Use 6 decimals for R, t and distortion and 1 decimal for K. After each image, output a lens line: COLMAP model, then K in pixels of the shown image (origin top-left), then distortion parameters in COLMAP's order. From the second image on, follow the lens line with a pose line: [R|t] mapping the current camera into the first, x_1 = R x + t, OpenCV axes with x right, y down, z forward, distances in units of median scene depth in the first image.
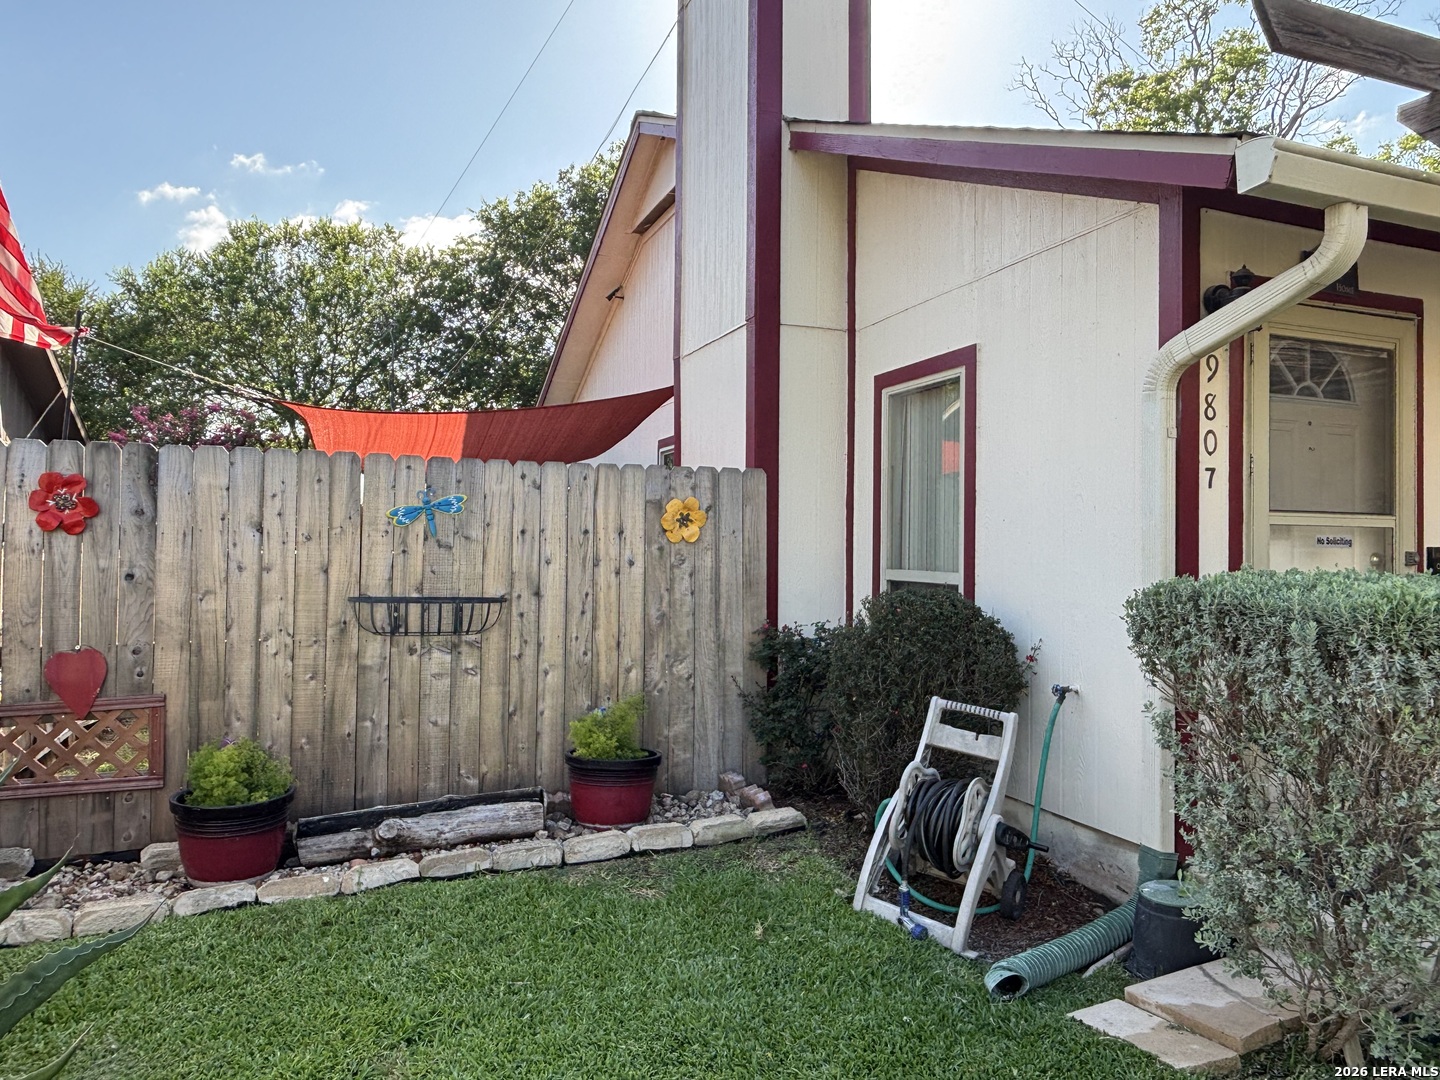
lens RADIAL K [[946.4, 0, 720.0], [0, 946.4, 540.0], [0, 0, 1]] dist [0.002107, 0.000777]
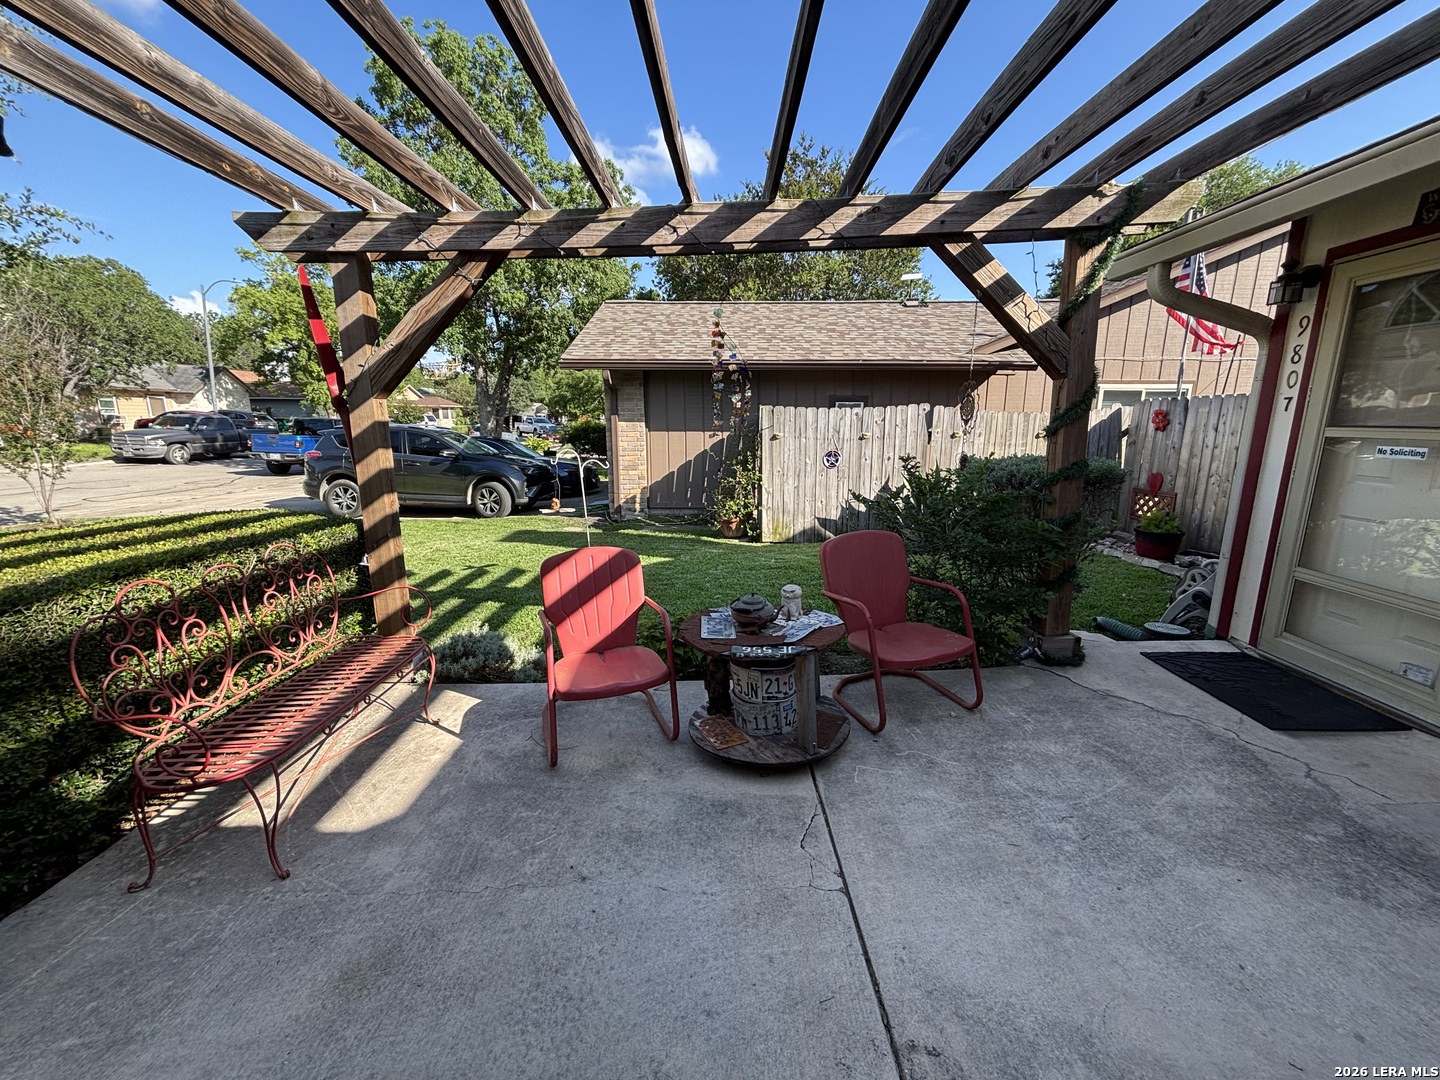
lens RADIAL K [[581.2, 0, 720.0], [0, 581.2, 540.0], [0, 0, 1]] dist [-0.000618, -0.000077]
pose [[-0.384514, 0.181193, -0.905162, 1.396064], [0.003023, 0.980789, 0.195047, -0.029666], [0.923114, 0.072262, -0.377675, 0.433819]]
